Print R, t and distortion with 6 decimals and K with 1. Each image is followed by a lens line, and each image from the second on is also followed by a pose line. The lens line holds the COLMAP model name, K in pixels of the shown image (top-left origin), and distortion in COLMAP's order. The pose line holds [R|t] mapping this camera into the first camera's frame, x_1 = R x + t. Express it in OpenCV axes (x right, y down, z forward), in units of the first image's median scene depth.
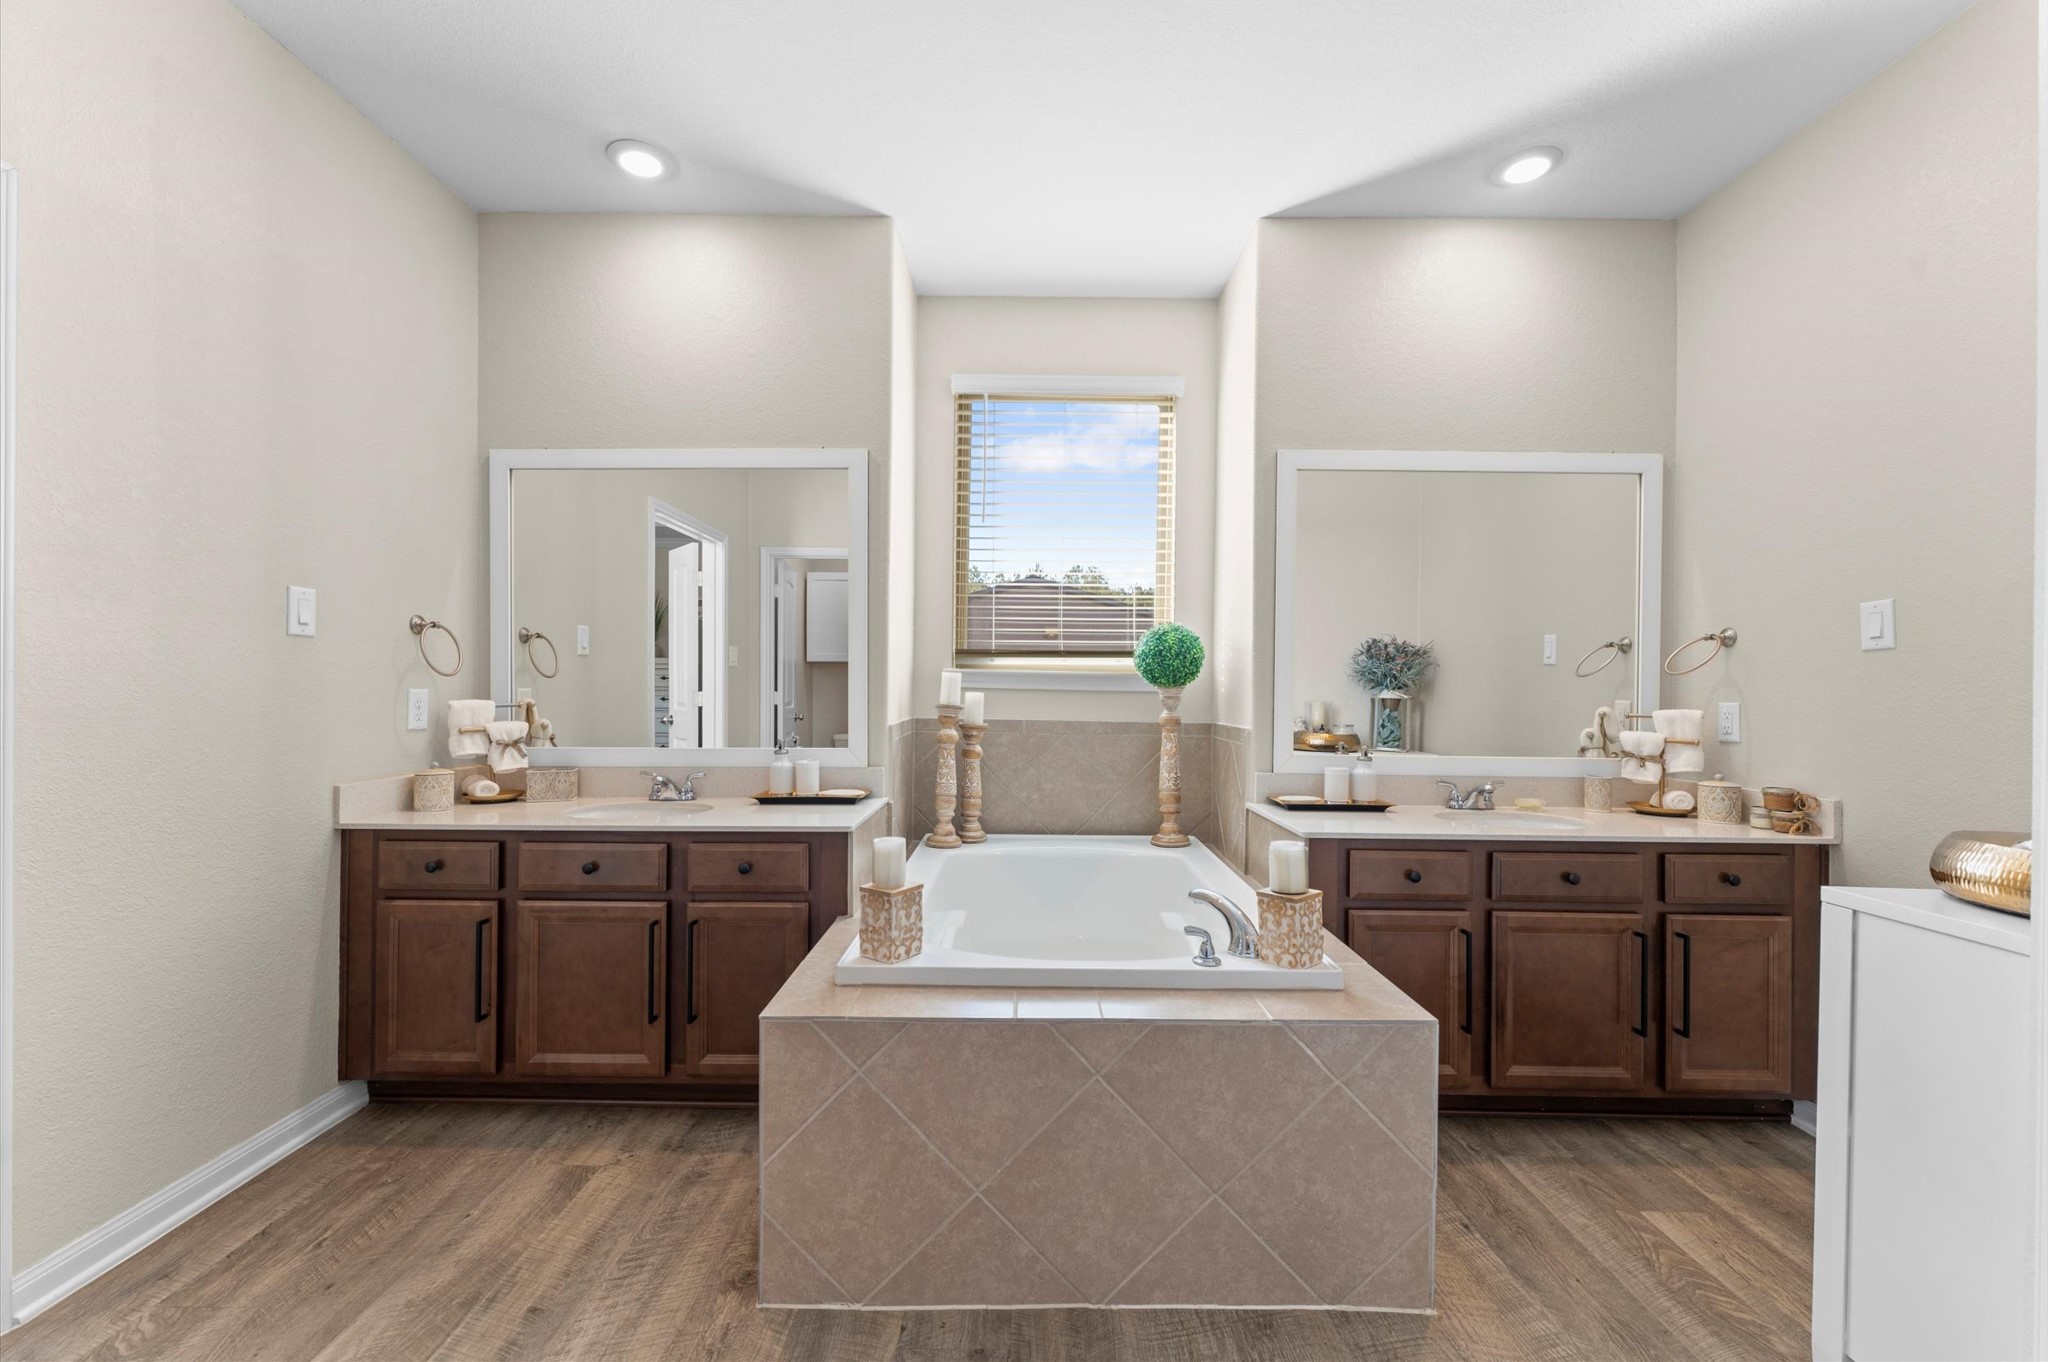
lens RADIAL K [[820.6, 0, 1015.7], [0, 820.6, 691.8], [0, 0, 1]] dist [0.000288, -0.000166]
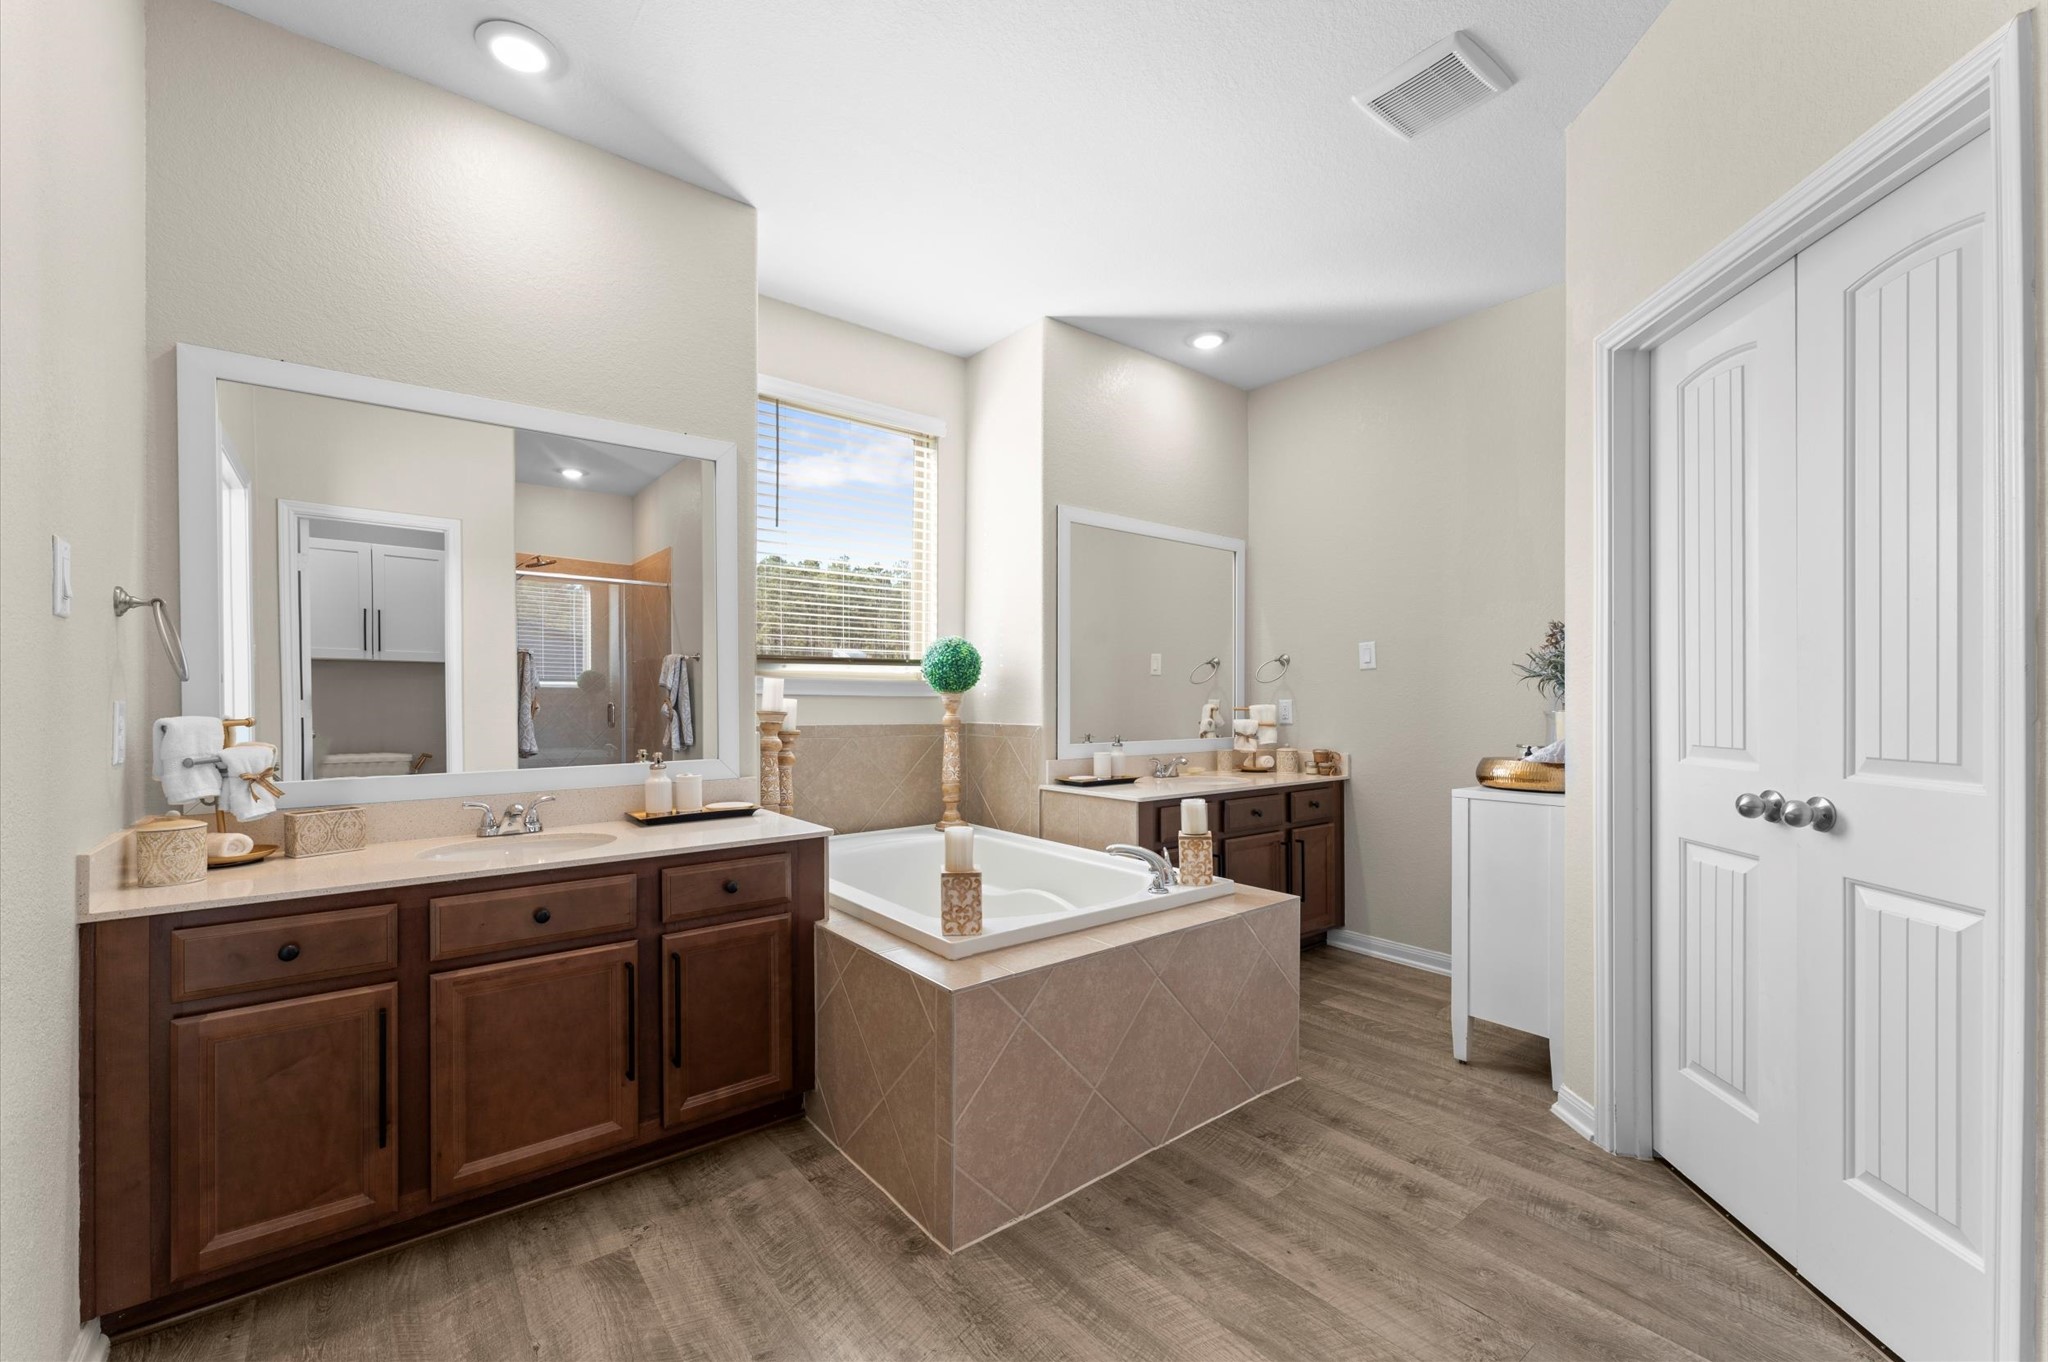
lens RADIAL K [[831.7, 0, 1026.0], [0, 831.7, 698.2], [0, 0, 1]] dist [0.001233, -0.000020]
pose [[0.776848, -0.009647, 0.629614, -0.579799], [0.009050, 0.999950, 0.004155, -0.001711], [-0.629623, 0.002470, 0.776897, 0.040323]]
